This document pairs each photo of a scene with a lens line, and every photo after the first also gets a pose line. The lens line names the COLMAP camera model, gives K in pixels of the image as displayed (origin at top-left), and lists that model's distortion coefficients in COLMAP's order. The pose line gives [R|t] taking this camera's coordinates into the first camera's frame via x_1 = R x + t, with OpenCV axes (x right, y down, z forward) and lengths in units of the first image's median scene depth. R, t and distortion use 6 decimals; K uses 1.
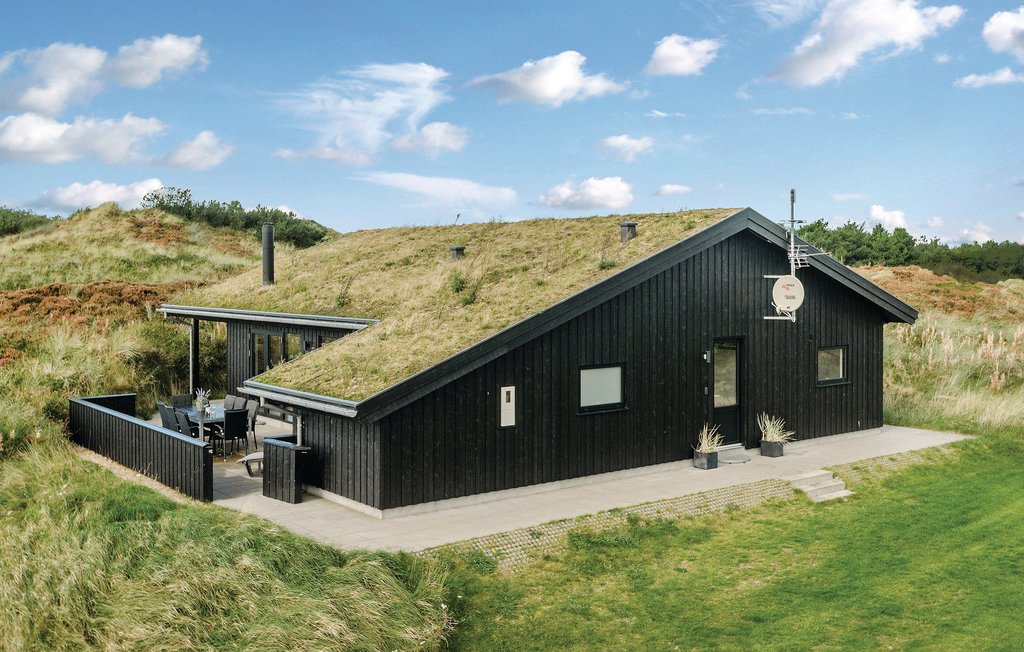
lens RADIAL K [[1019.6, 0, 512.0], [0, 1019.6, 326.0], [0, 0, 1]] dist [-0.007695, 0.005181]
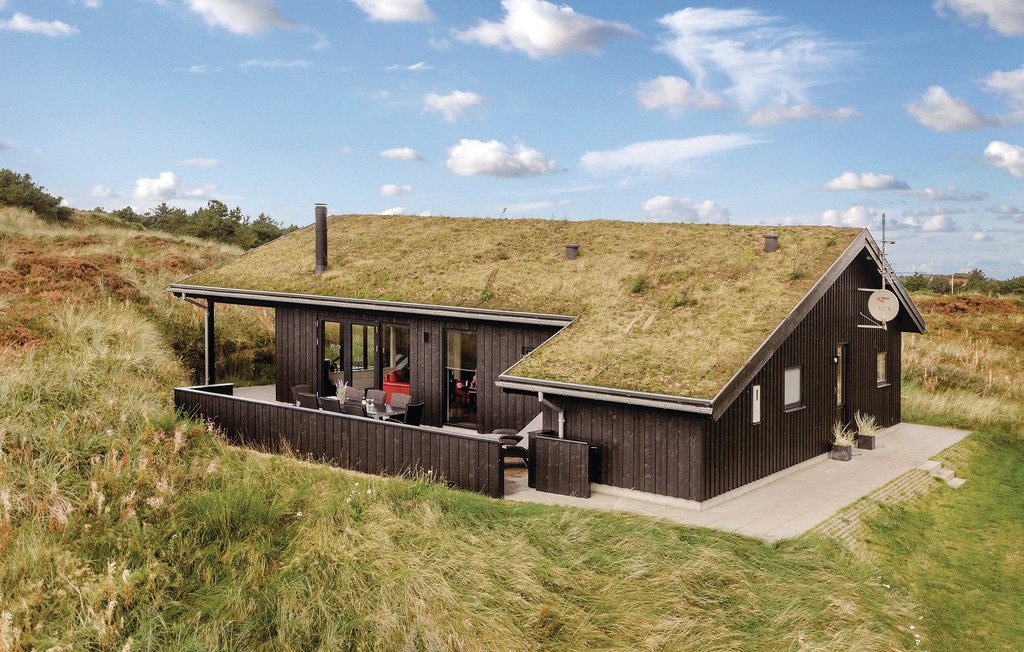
lens RADIAL K [[1035.5, 0, 512.0], [0, 1035.5, 326.0], [0, 0, 1]] dist [0.000736, -0.003980]
pose [[0.944622, 0.033907, 0.326405, -0.340473], [-0.037462, 0.999287, 0.004610, 0.000791], [-0.326016, -0.016583, 0.945219, 0.029810]]
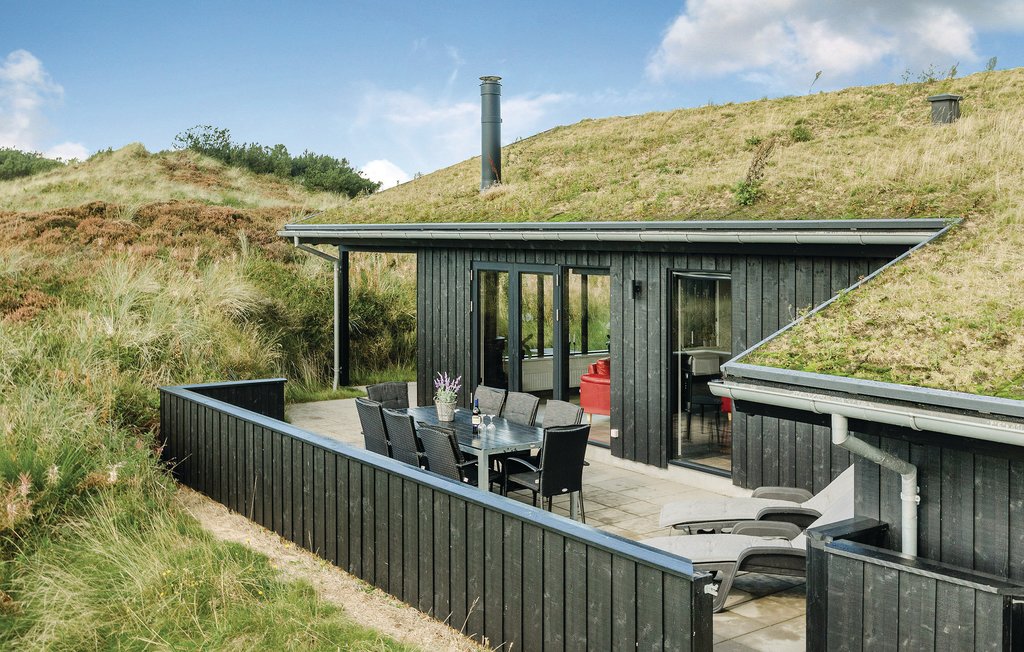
lens RADIAL K [[1035.5, 0, 512.0], [0, 1035.5, 326.0], [0, 0, 1]] dist [0.000736, -0.003980]
pose [[0.999748, 0.019661, -0.010807, -0.195133], [-0.019396, 0.999523, 0.024043, 0.019864], [0.011275, -0.023828, 0.999653, 0.377062]]
